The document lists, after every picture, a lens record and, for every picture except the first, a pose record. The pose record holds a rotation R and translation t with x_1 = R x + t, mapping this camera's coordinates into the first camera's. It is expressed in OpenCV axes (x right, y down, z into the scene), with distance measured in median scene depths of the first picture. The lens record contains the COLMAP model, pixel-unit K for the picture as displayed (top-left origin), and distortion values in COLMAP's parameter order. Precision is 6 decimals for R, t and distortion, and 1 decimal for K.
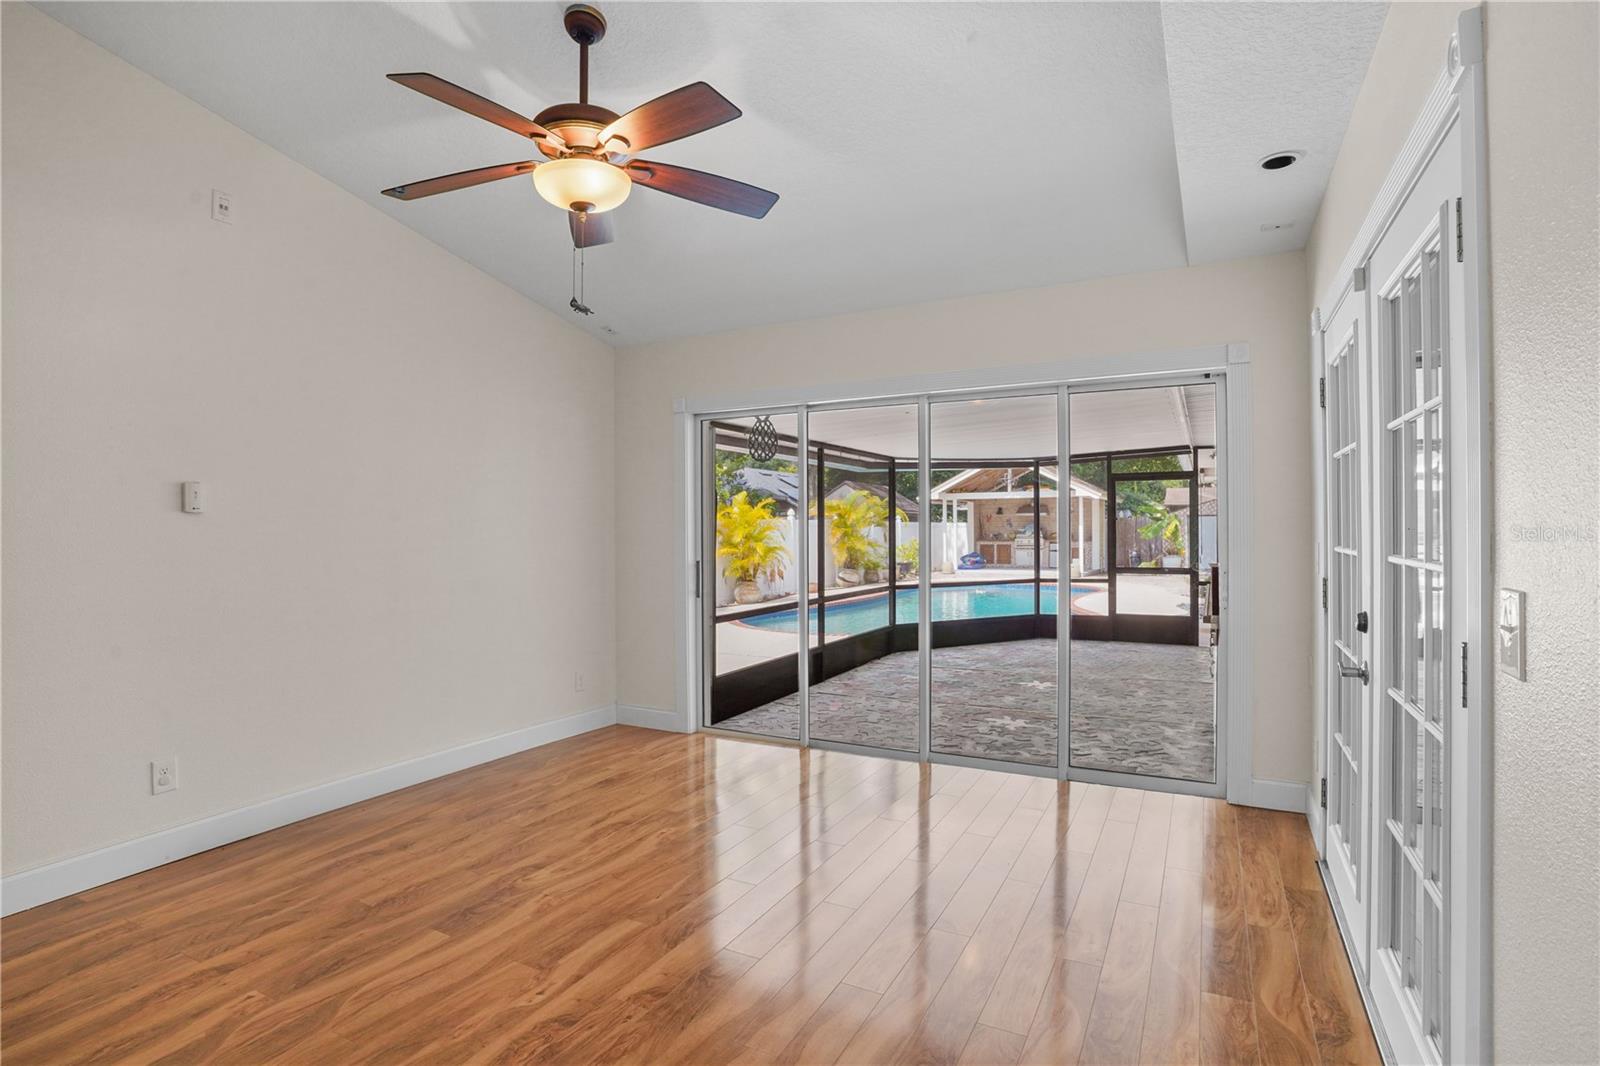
lens RADIAL K [[780.2, 0, 800.0], [0, 780.2, 533.0], [0, 0, 1]] dist [-0.068055, 0.000245]
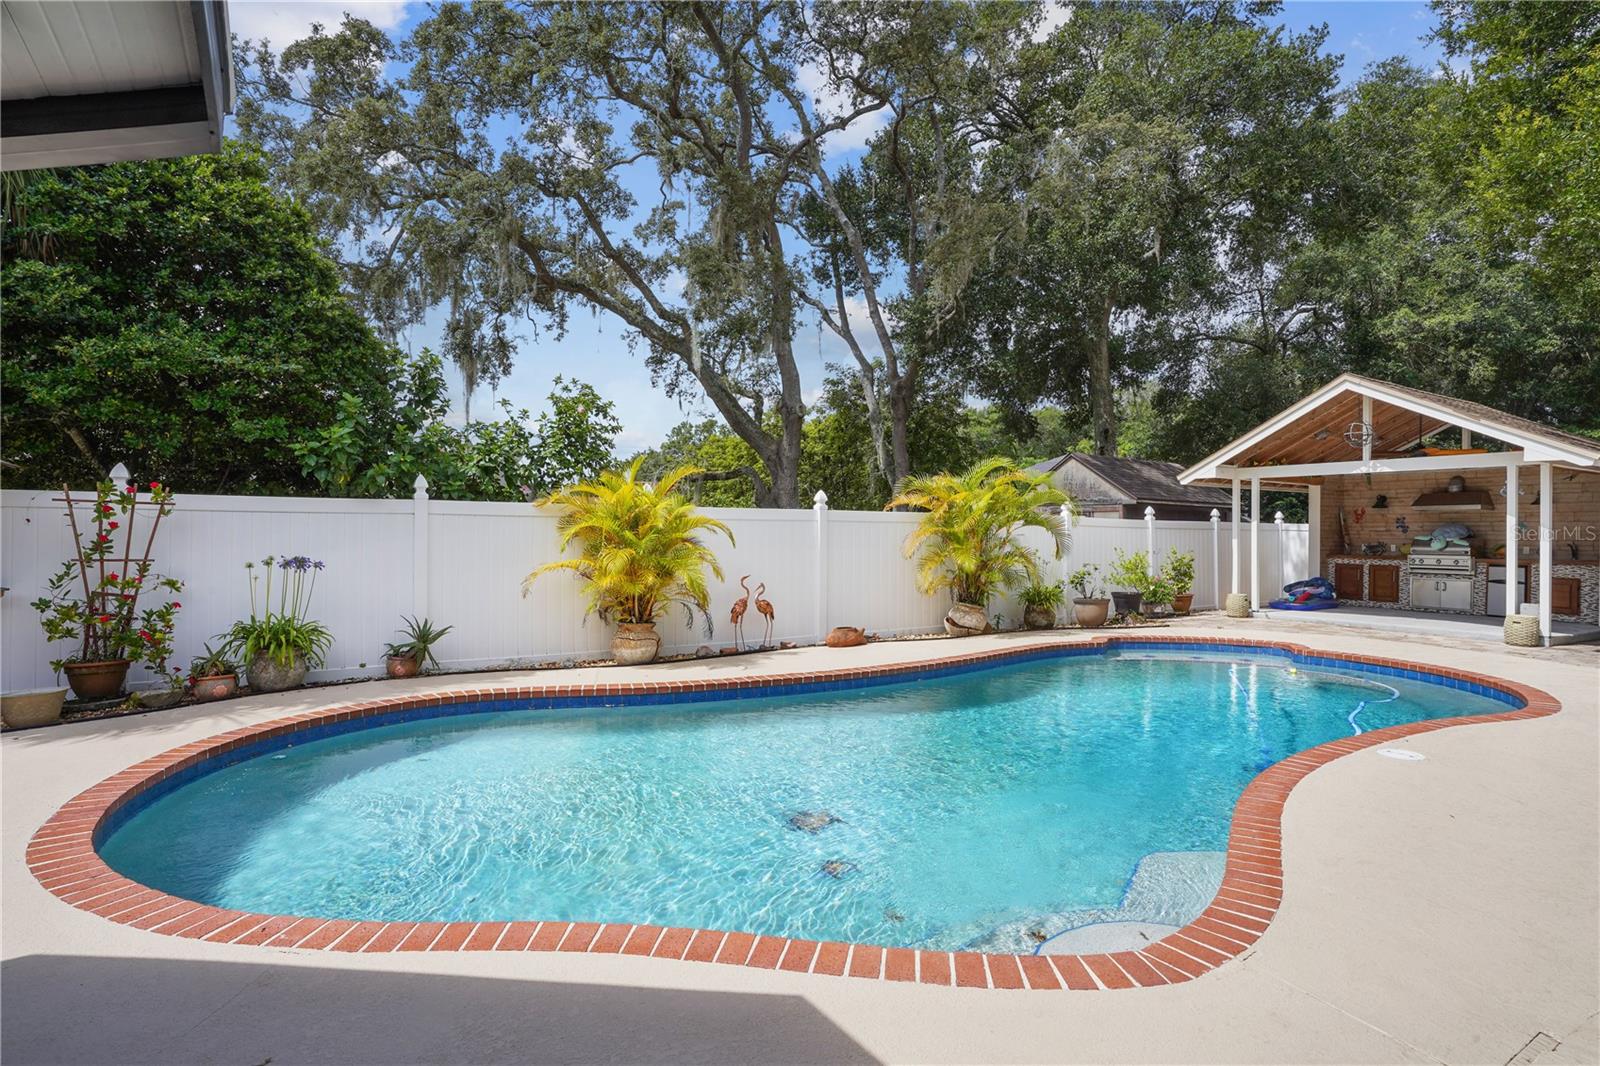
lens RADIAL K [[832.6, 0, 800.0], [0, 832.6, 533.0], [0, 0, 1]] dist [-0.041585, -0.000068]
pose [[0.876651, 0.011878, -0.480979, 0.196729], [-0.015008, 0.999884, -0.002660, 0.000379], [0.480892, 0.009550, 0.876728, 0.355400]]
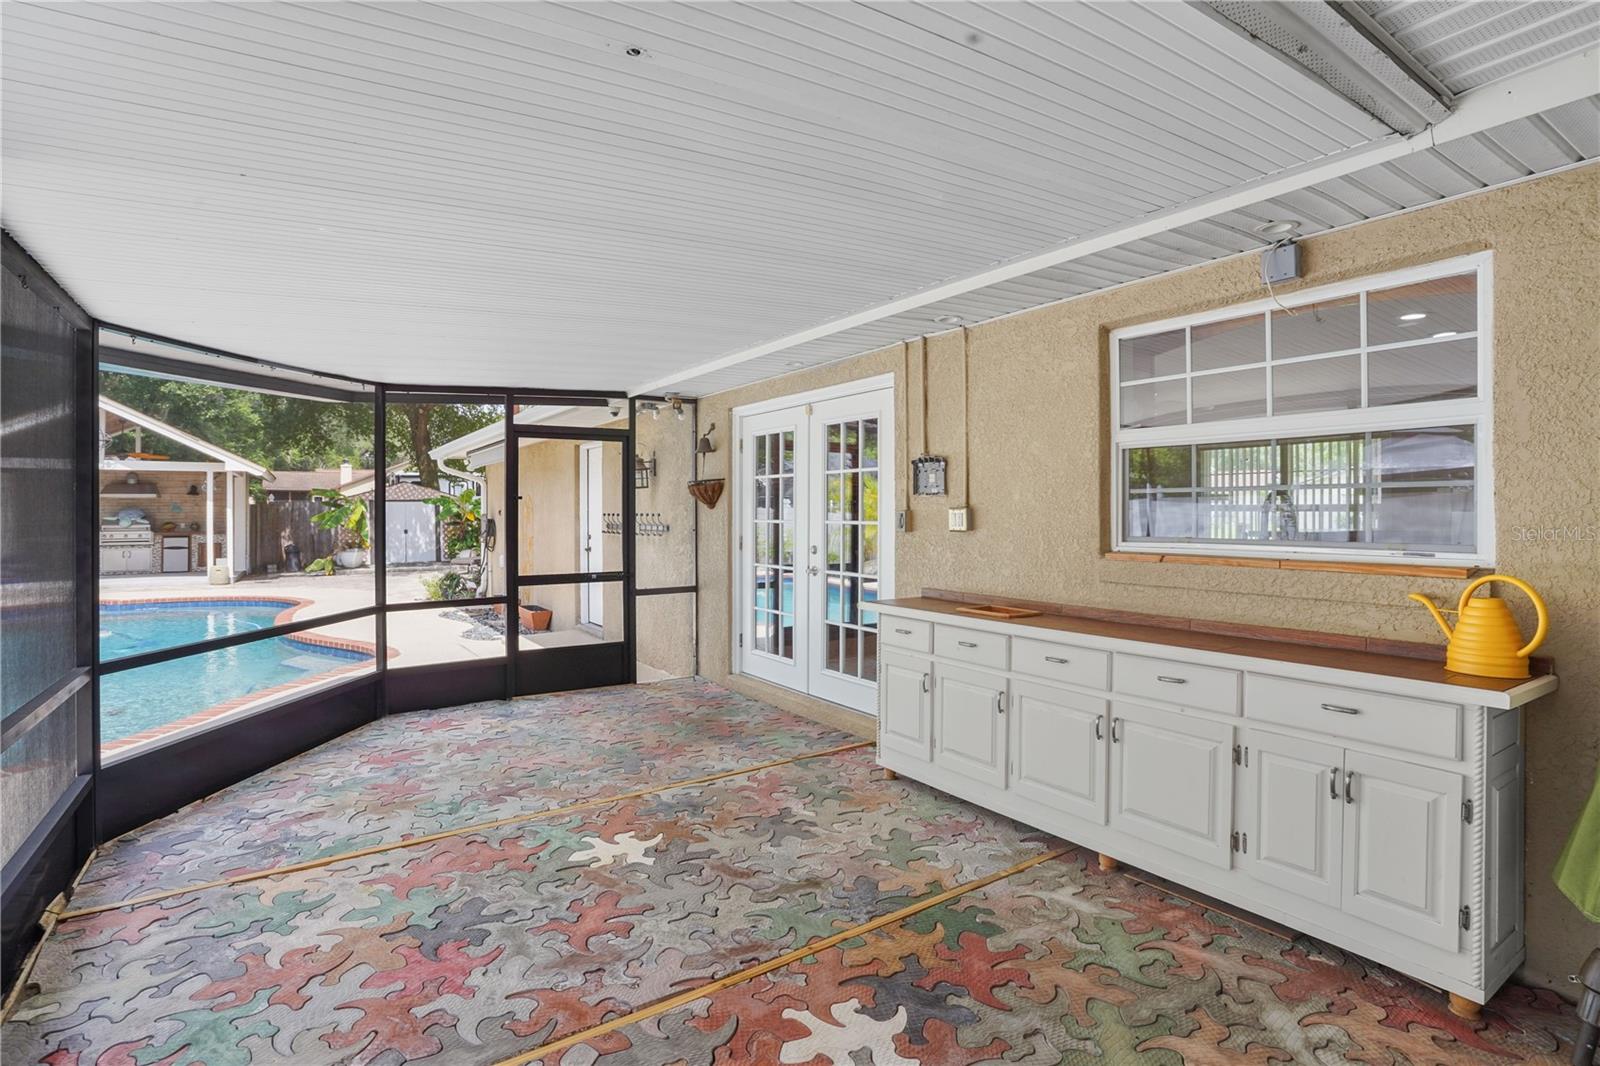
lens RADIAL K [[780.2, 0, 800.0], [0, 780.2, 533.0], [0, 0, 1]] dist [-0.068055, 0.000245]
pose [[0.464127, -0.013932, 0.885659, -0.008973], [0.002193, 0.999891, 0.014579, 0.000848], [-0.885766, -0.004825, 0.464107, 0.185890]]
